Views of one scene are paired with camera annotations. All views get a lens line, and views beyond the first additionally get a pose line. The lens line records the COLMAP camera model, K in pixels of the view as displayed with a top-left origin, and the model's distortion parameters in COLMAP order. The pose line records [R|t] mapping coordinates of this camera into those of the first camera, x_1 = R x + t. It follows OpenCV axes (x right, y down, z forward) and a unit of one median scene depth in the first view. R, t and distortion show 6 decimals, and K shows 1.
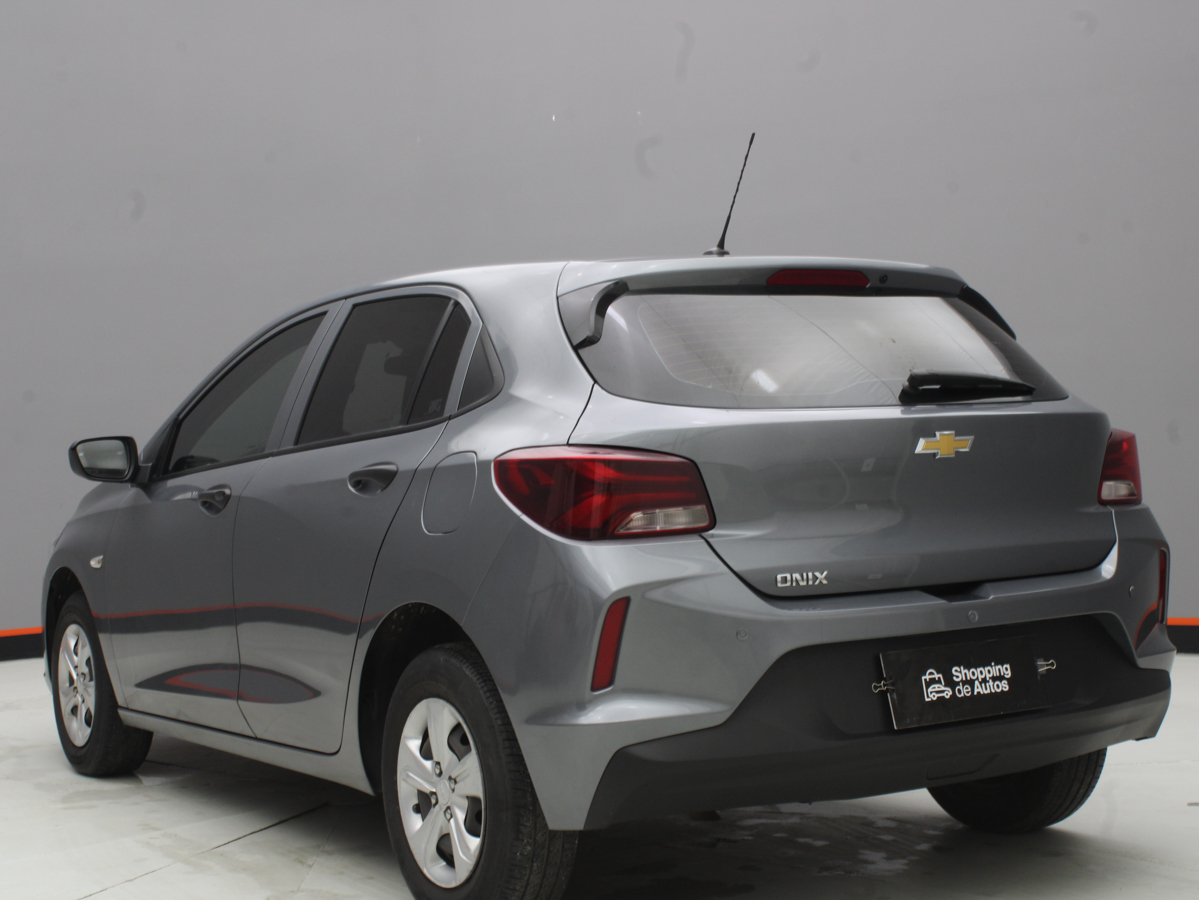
lens RADIAL K [[1952.6, 0, 606.7], [0, 1952.6, 454.1], [0, 0, 1]] dist [-0.035444, 0.000000]
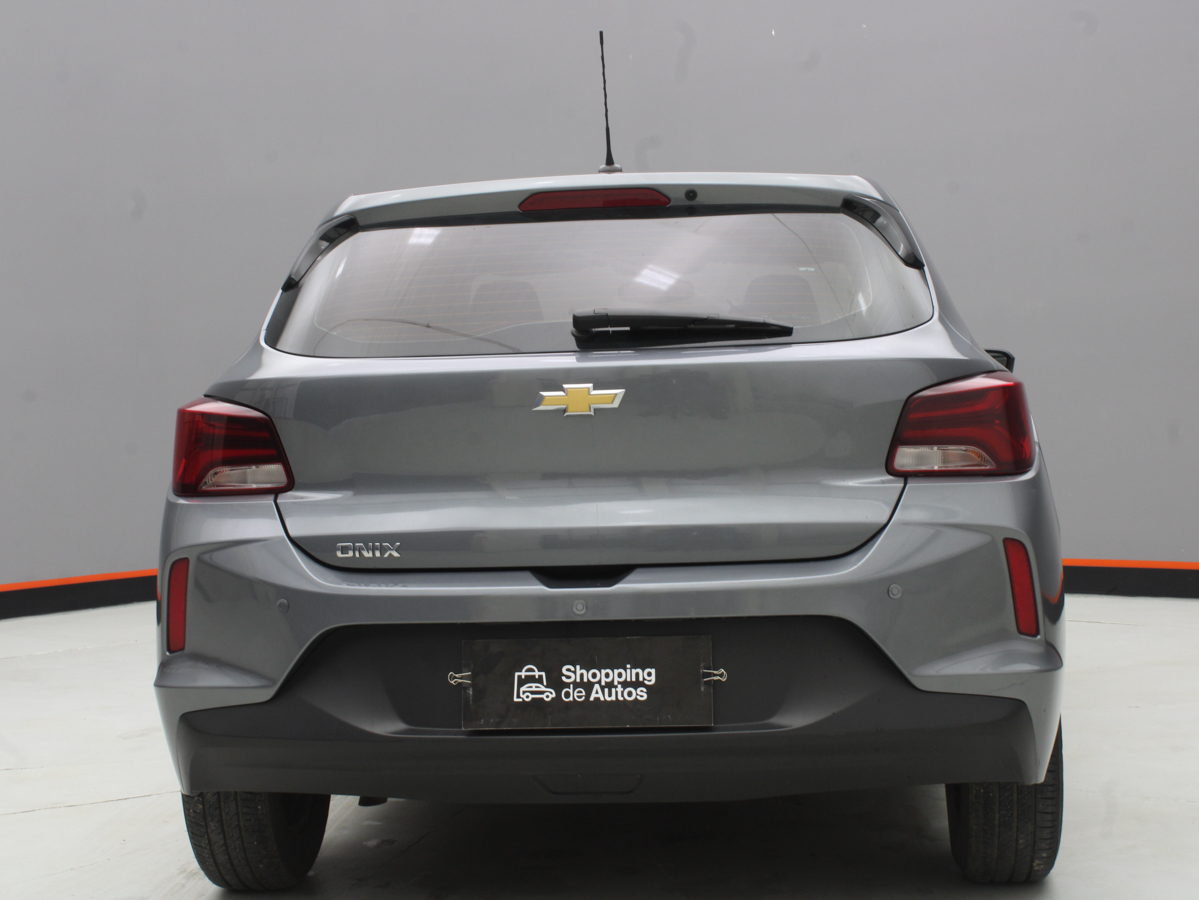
lens RADIAL K [[1992.8, 0, 605.8], [0, 1992.8, 451.2], [0, 0, 1]] dist [0.012514, 0.000000]
pose [[0.793391, 0.034446, -0.607737, 0.707729], [-0.002585, 0.998579, 0.053224, -0.028722], [0.608707, -0.040657, 0.792353, 0.330674]]
